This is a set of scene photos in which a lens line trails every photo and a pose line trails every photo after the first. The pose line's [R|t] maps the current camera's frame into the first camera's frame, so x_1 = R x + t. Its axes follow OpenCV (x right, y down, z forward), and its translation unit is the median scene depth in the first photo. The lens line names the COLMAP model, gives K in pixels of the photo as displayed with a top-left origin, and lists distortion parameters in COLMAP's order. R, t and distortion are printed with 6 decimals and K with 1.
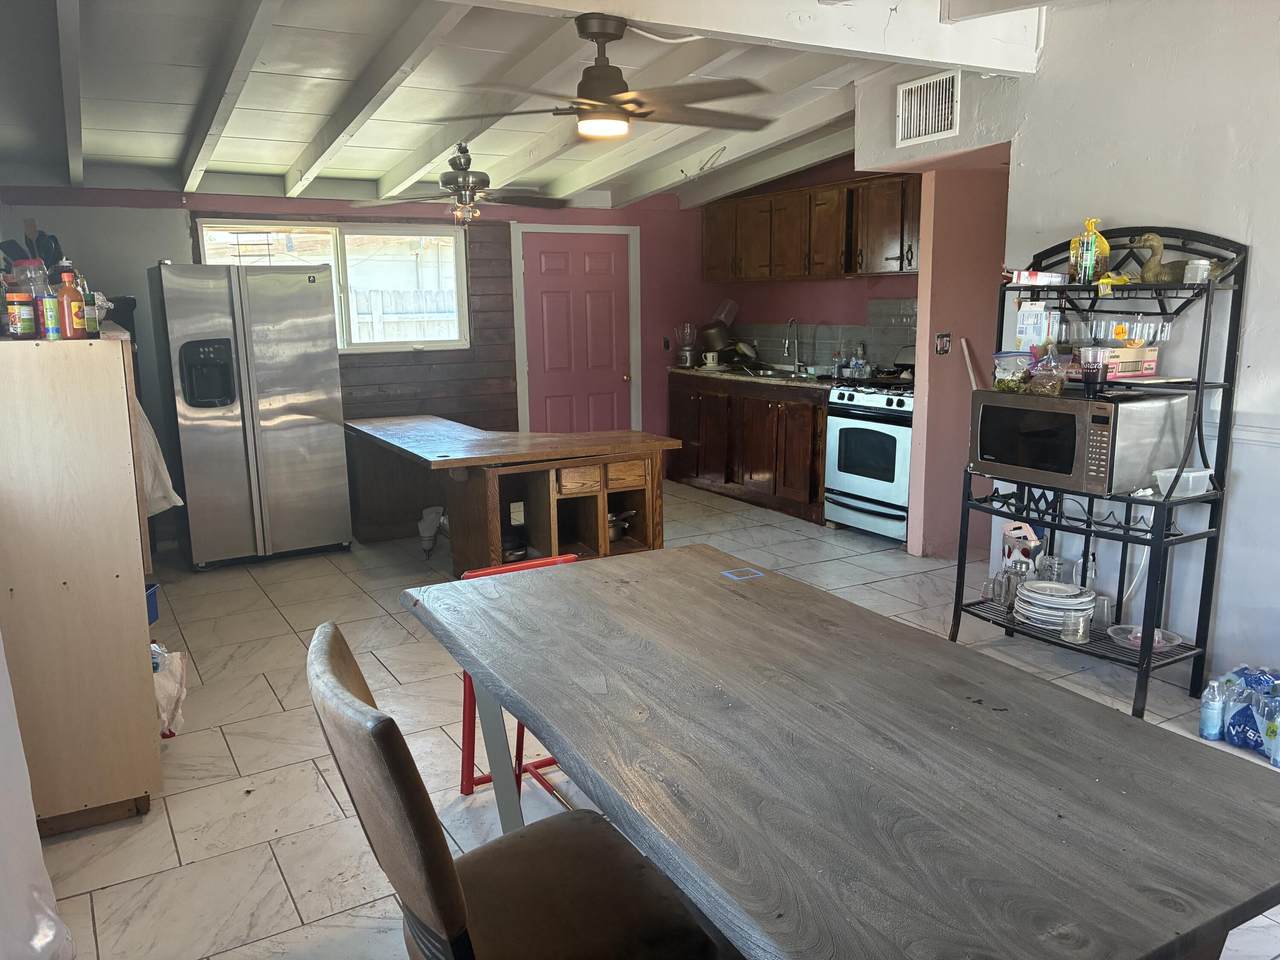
lens RADIAL K [[979.0, 0, 637.8], [0, 979.0, 481.2], [0, 0, 1]] dist [0.031512, 0.000254]
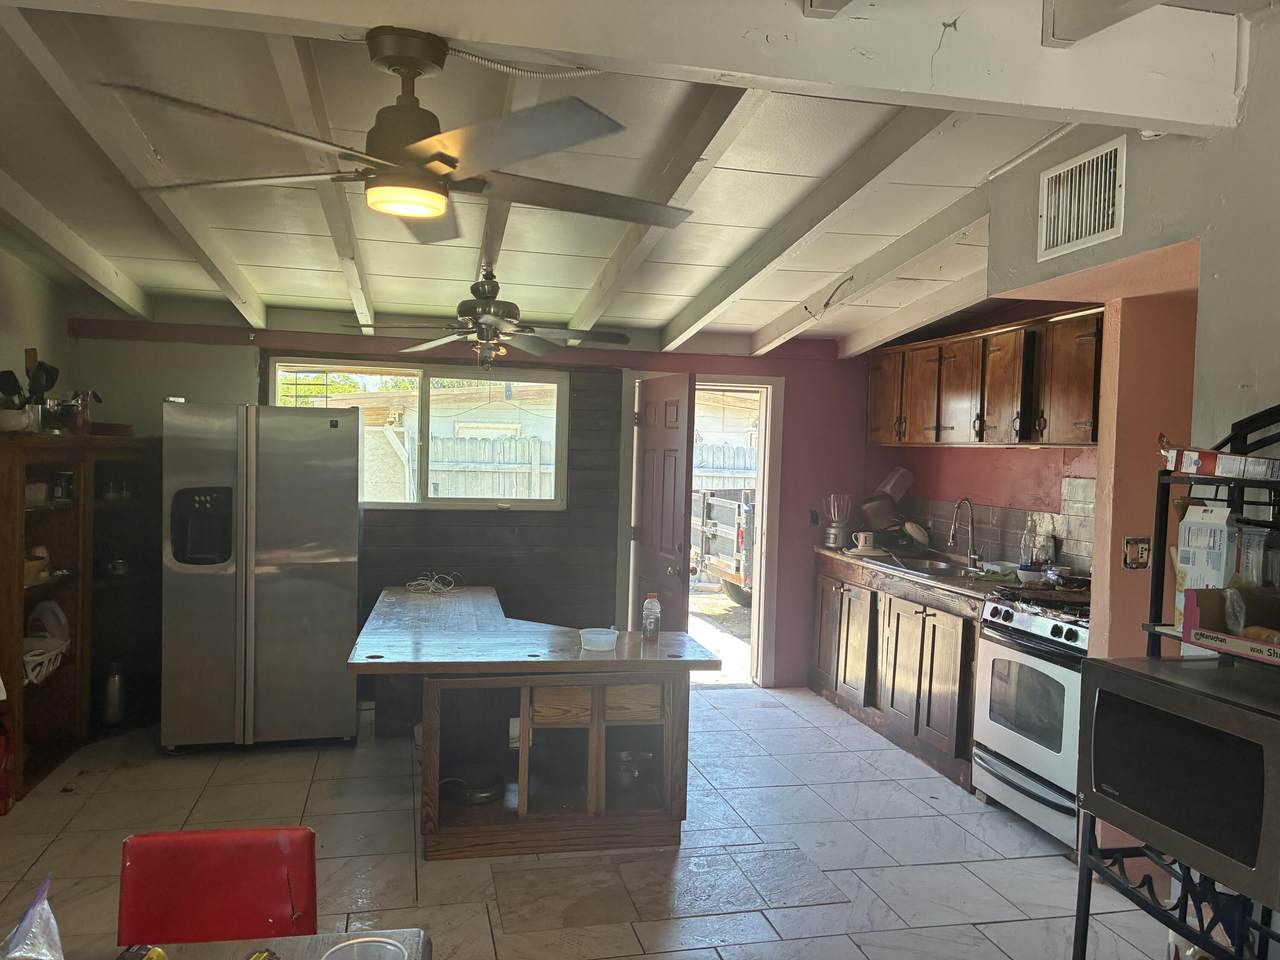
lens RADIAL K [[979.0, 0, 638.8], [0, 979.0, 483.6], [0, 0, 1]] dist [0.031512, 0.000254]
pose [[0.956736, 0.052914, -0.286105, 0.173751], [-0.095926, 0.985710, -0.138473, -0.060276], [0.274689, 0.159927, 0.948140, 0.268316]]
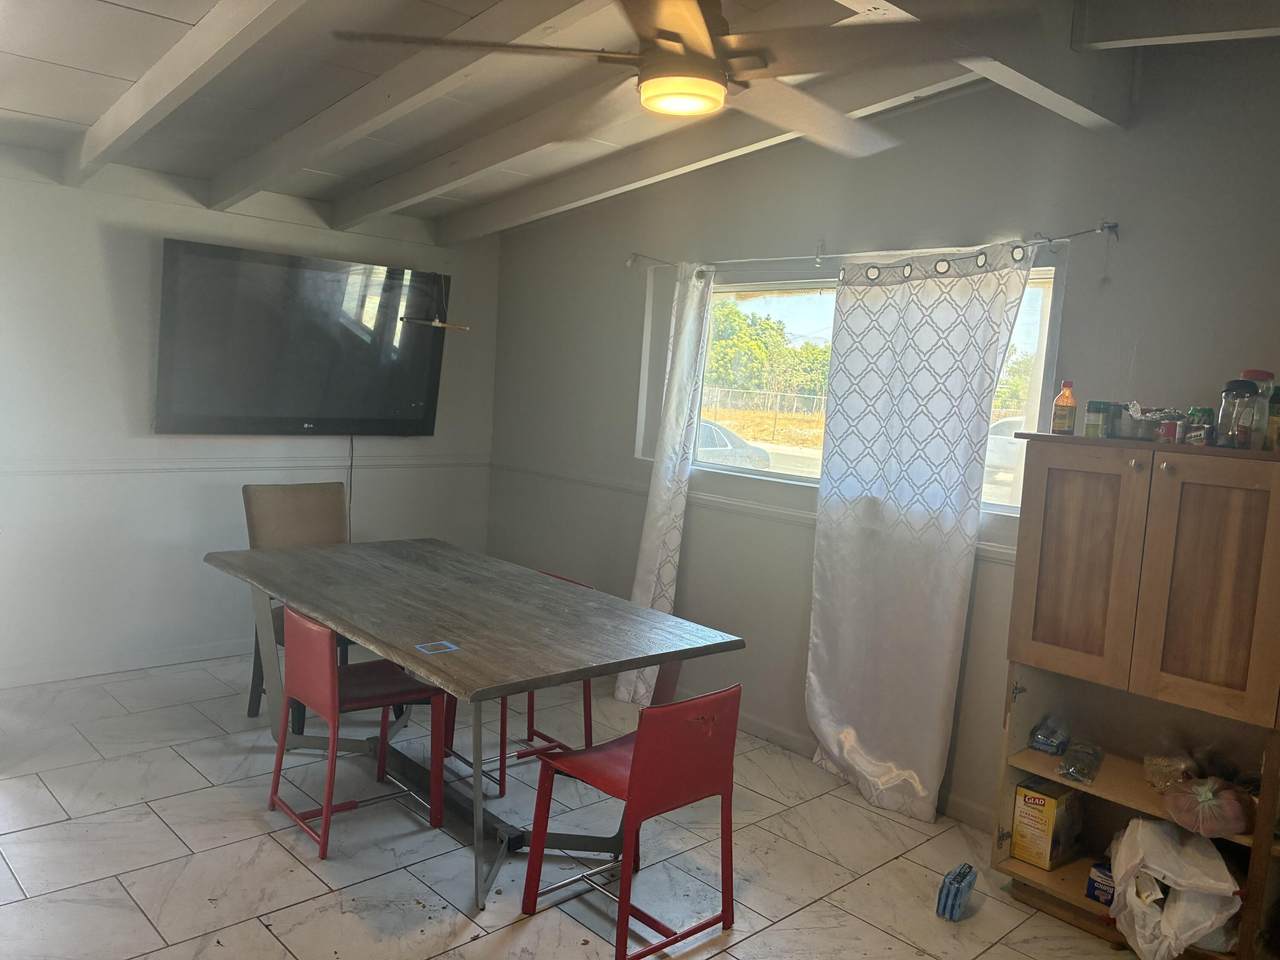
lens RADIAL K [[979.0, 0, 641.1], [0, 979.0, 479.2], [0, 0, 1]] dist [0.031512, 0.000254]
pose [[-0.974616, -0.024181, -0.222575, 0.127345], [-0.088749, 0.954433, 0.284922, -0.358839], [0.205544, 0.297443, -0.932352, 1.880682]]
